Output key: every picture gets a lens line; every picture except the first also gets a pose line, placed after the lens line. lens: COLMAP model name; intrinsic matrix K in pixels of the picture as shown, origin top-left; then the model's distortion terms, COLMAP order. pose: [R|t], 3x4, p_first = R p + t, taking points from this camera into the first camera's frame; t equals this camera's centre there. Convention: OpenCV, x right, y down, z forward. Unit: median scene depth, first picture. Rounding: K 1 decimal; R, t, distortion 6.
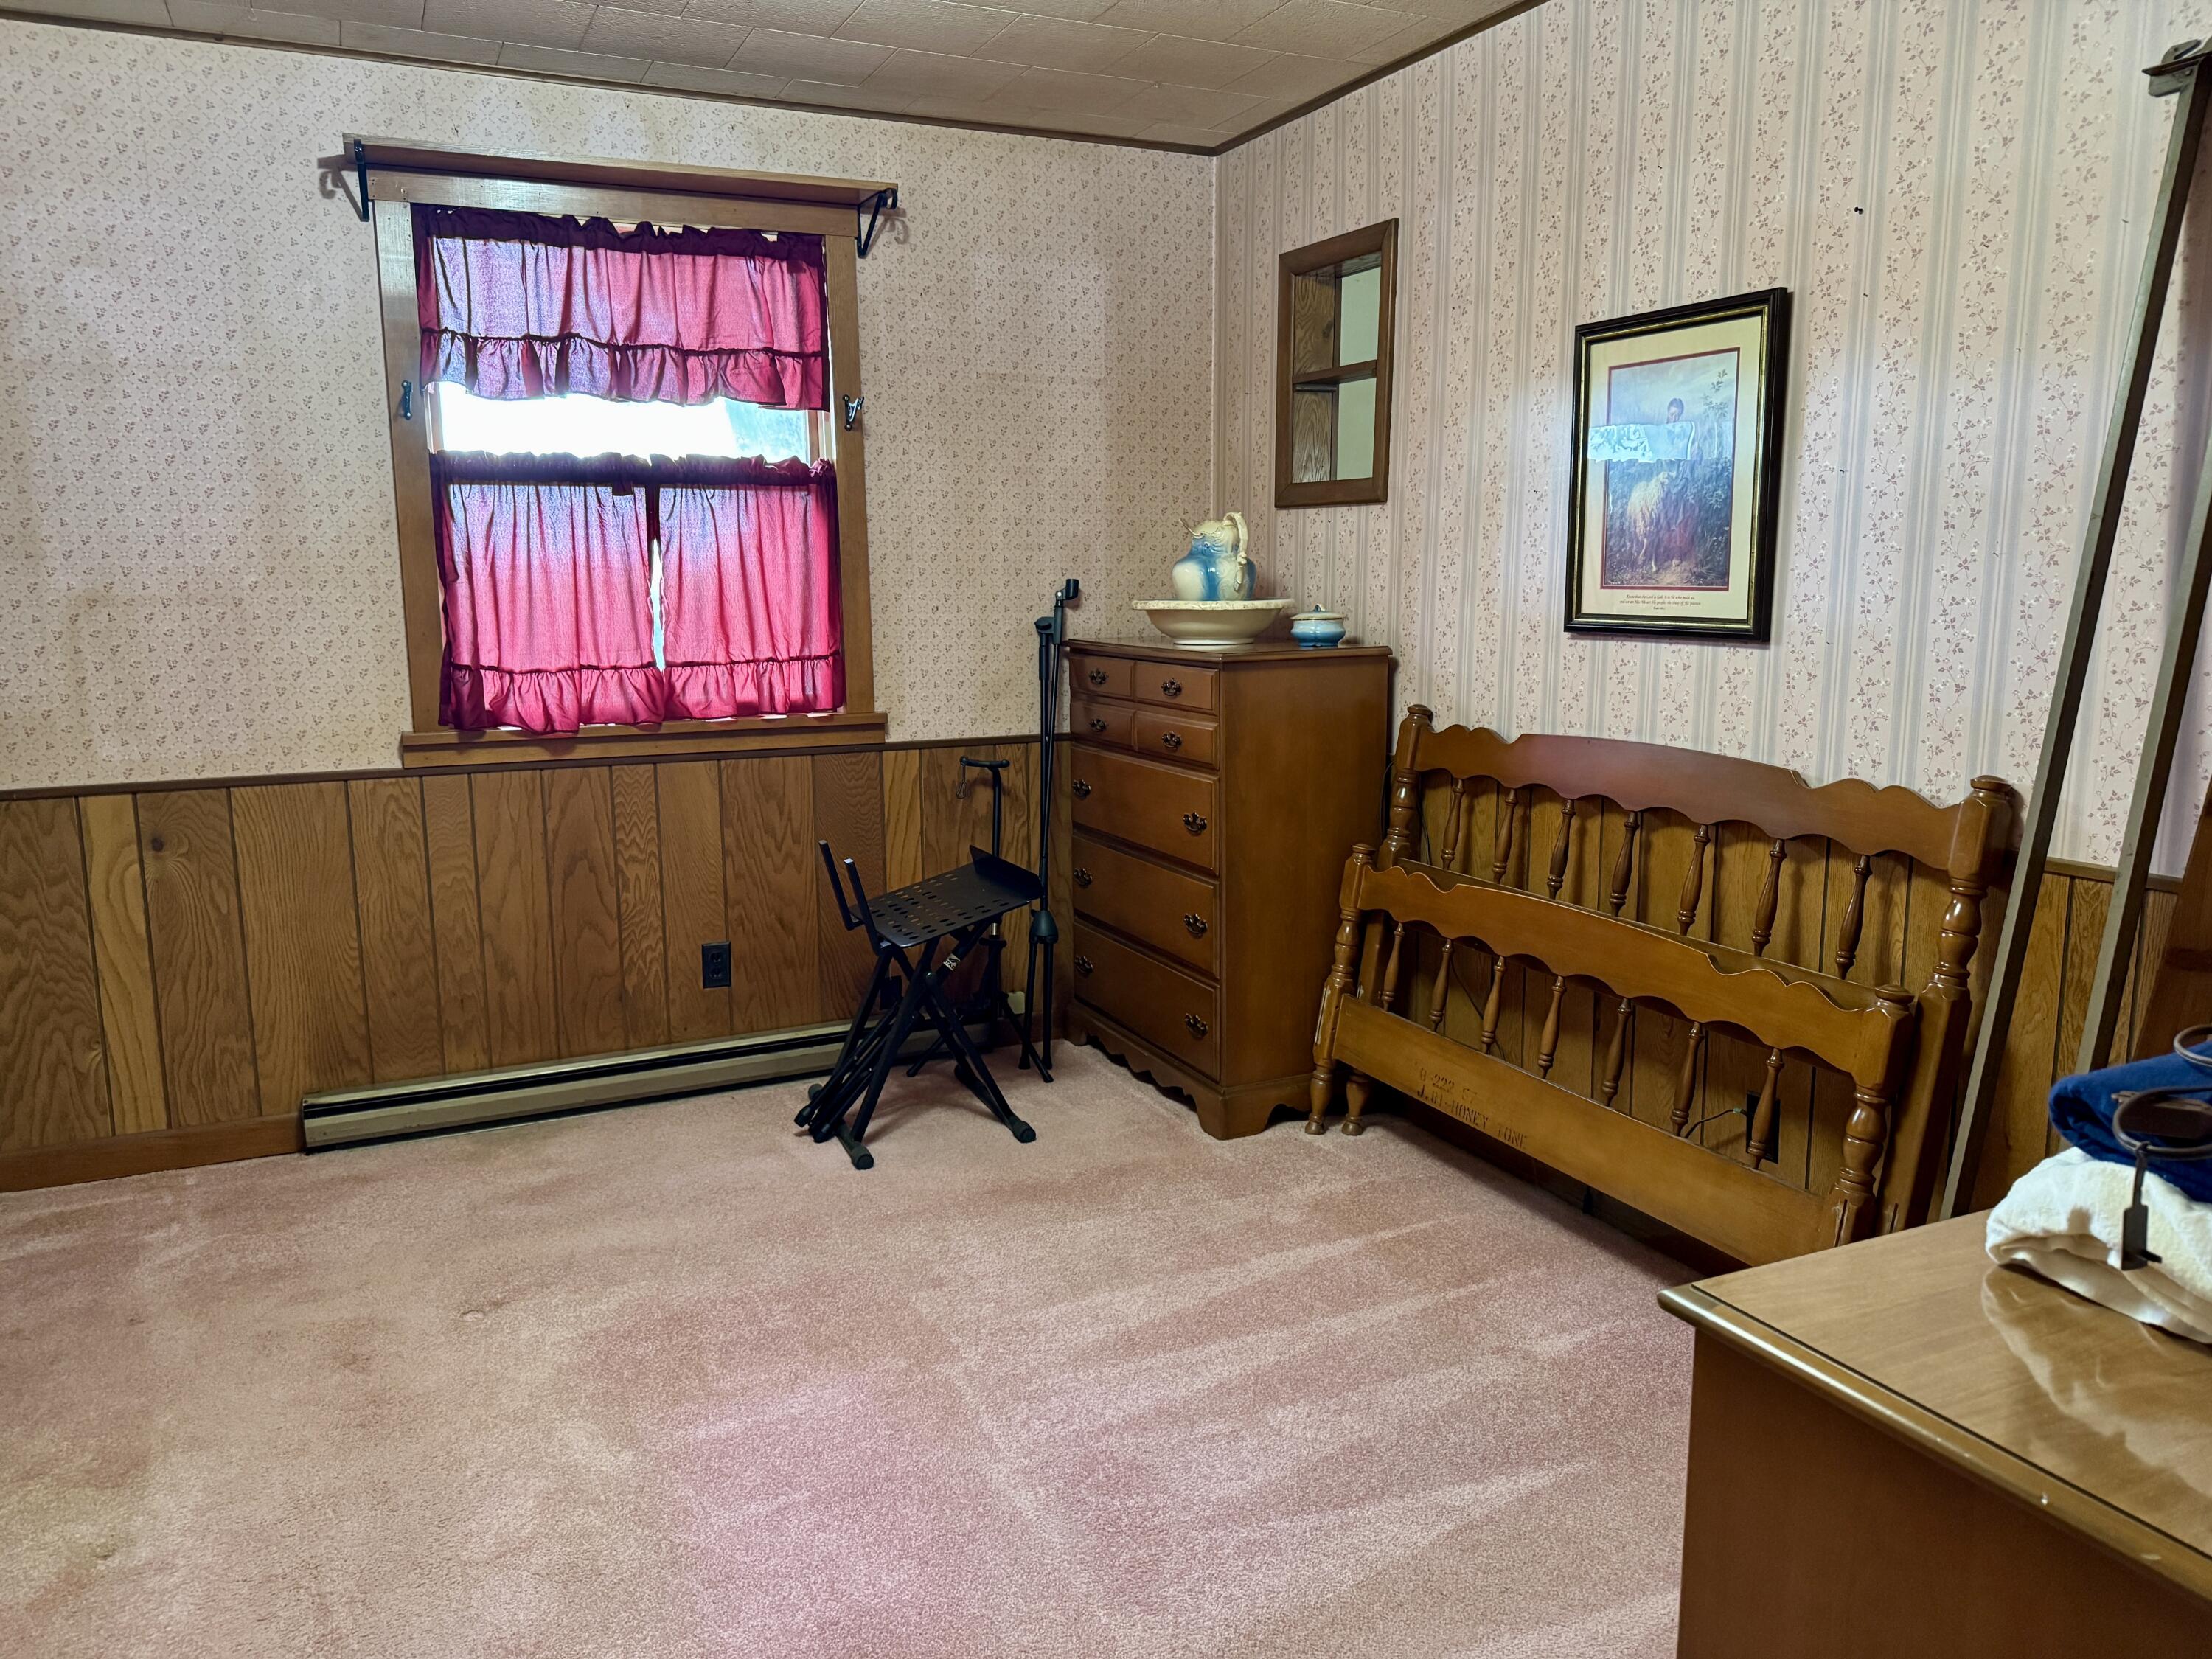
lens RADIAL K [[1551.5, 0, 1110.0], [0, 1551.5, 870.7], [0, 0, 1]] dist [-0.021019, -0.004834]
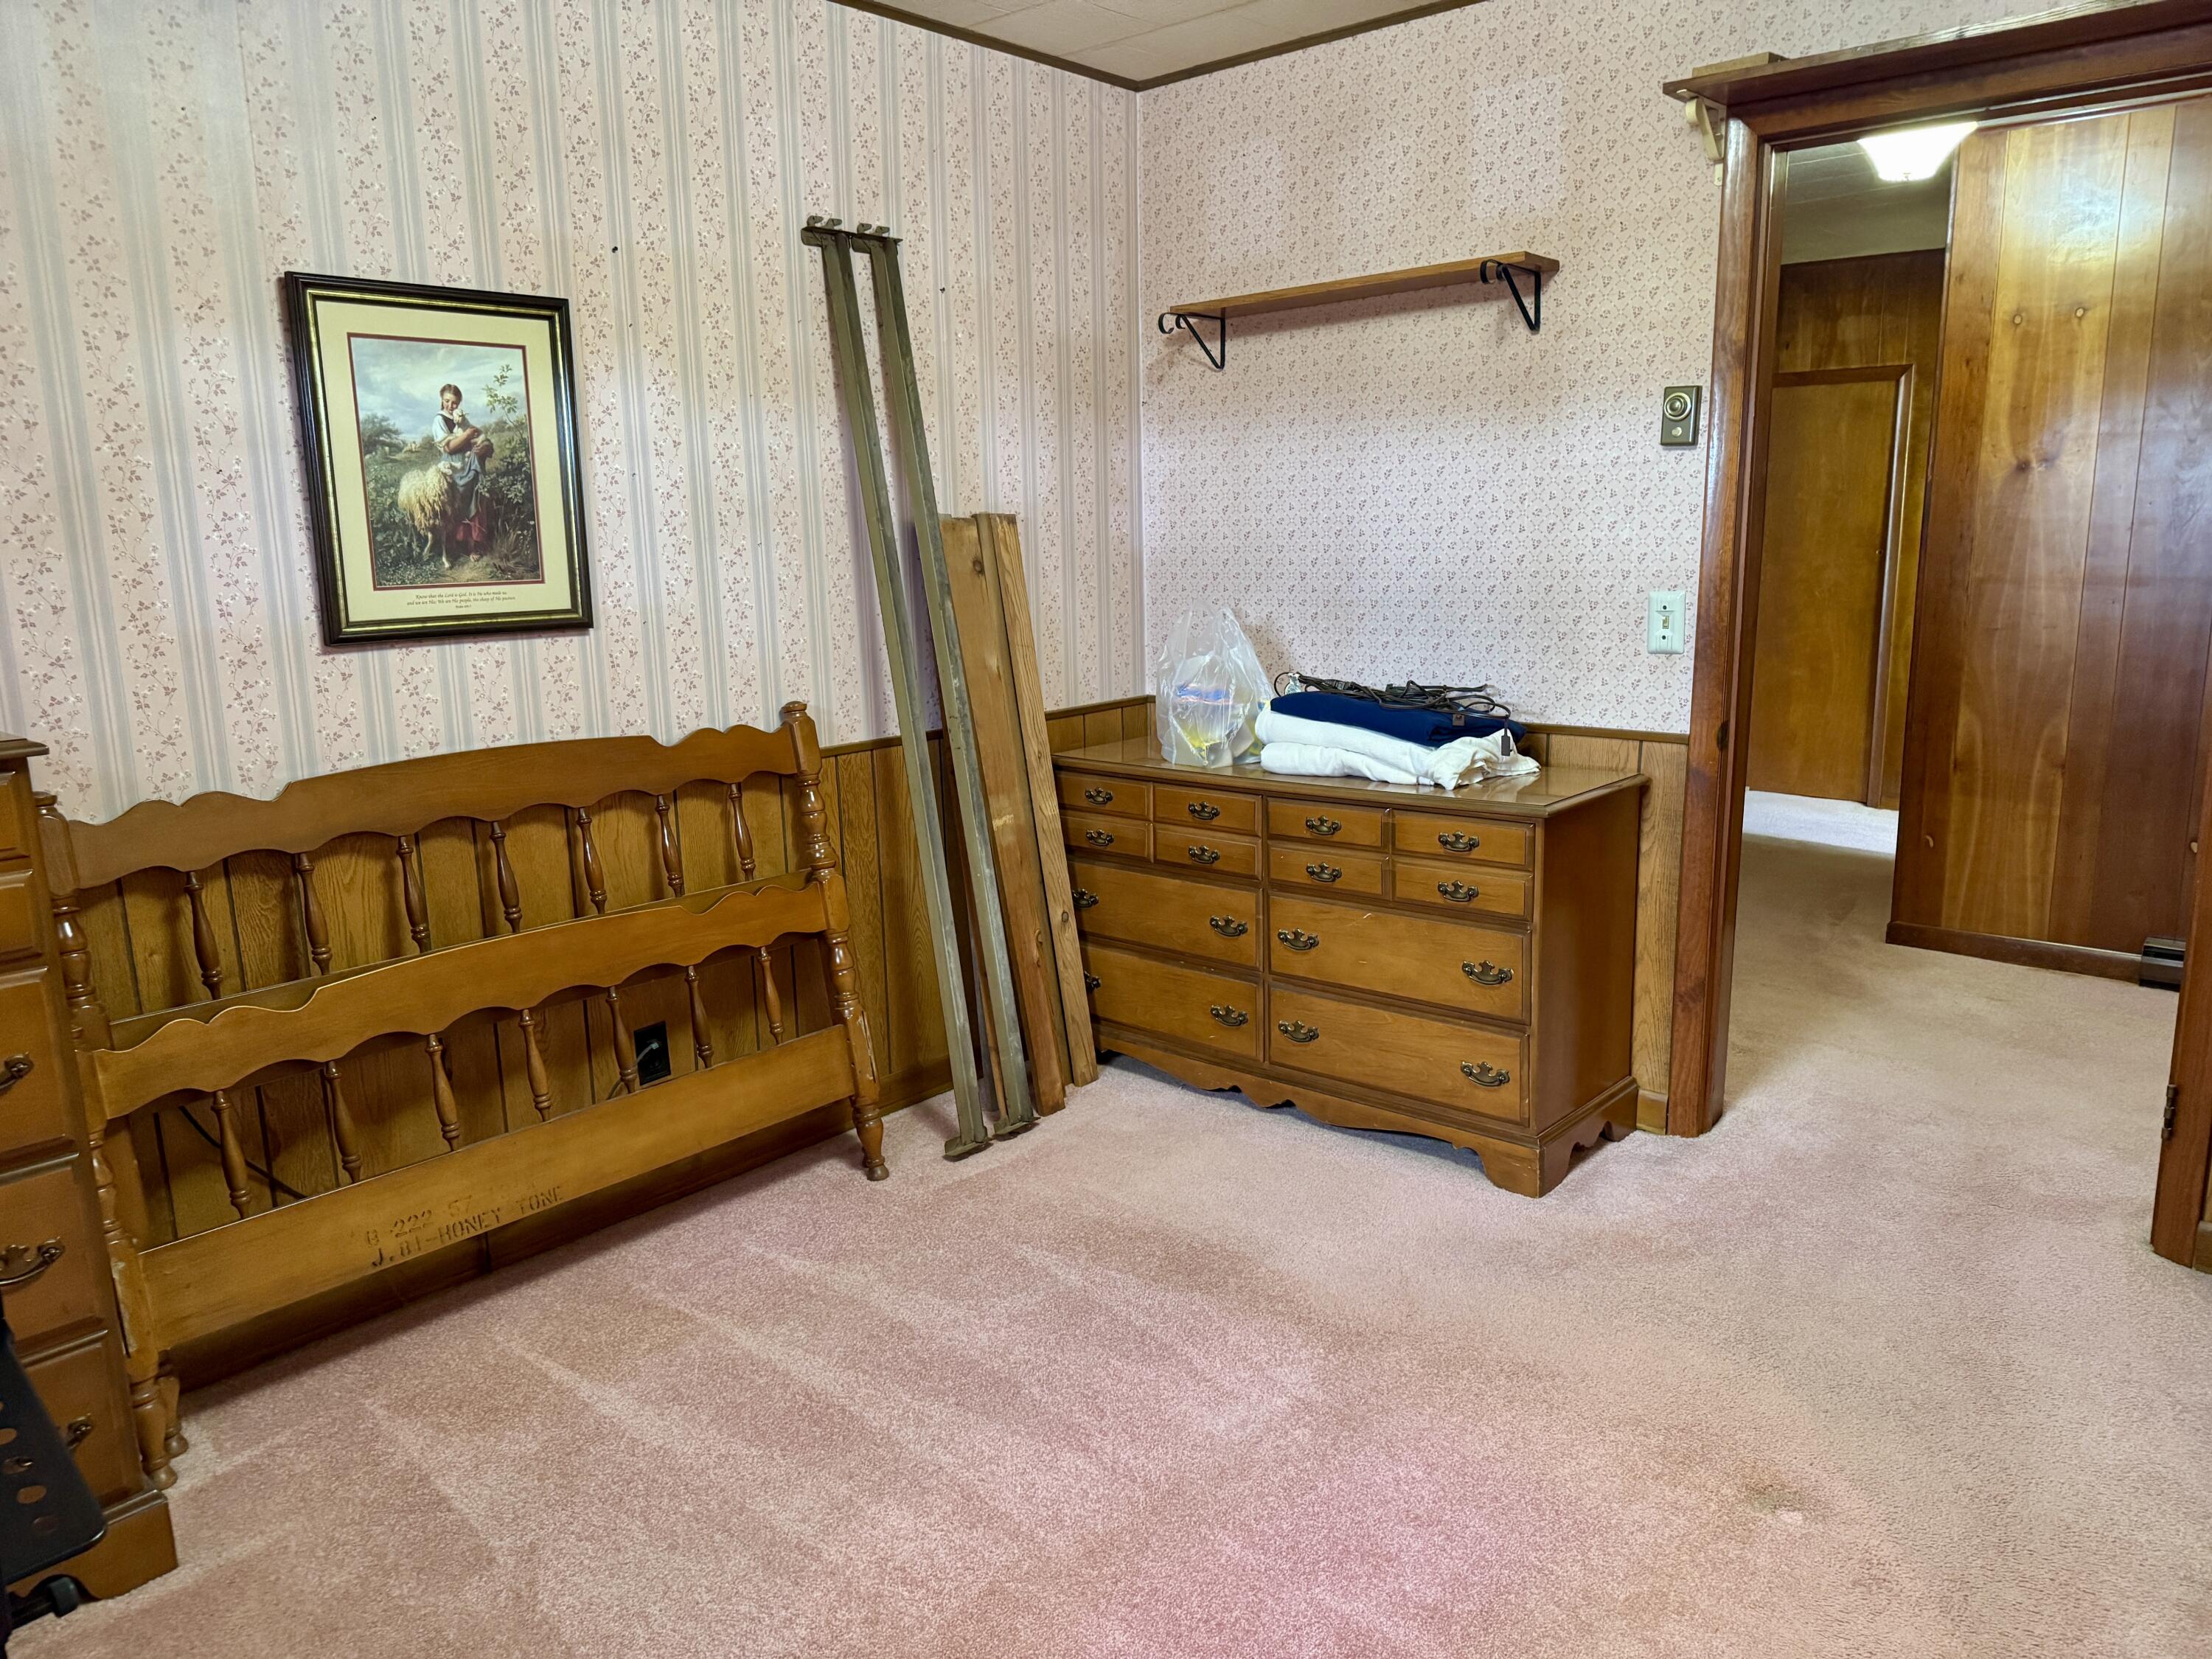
lens RADIAL K [[1562.9, 0, 1105.5], [0, 1562.9, 850.6], [0, 0, 1]] dist [-0.034186, -0.002220]
pose [[-0.390590, -0.186054, 0.901567, -0.595449], [0.183598, 0.943943, 0.274341, -0.191967], [-0.902070, 0.272681, -0.334536, 0.888644]]
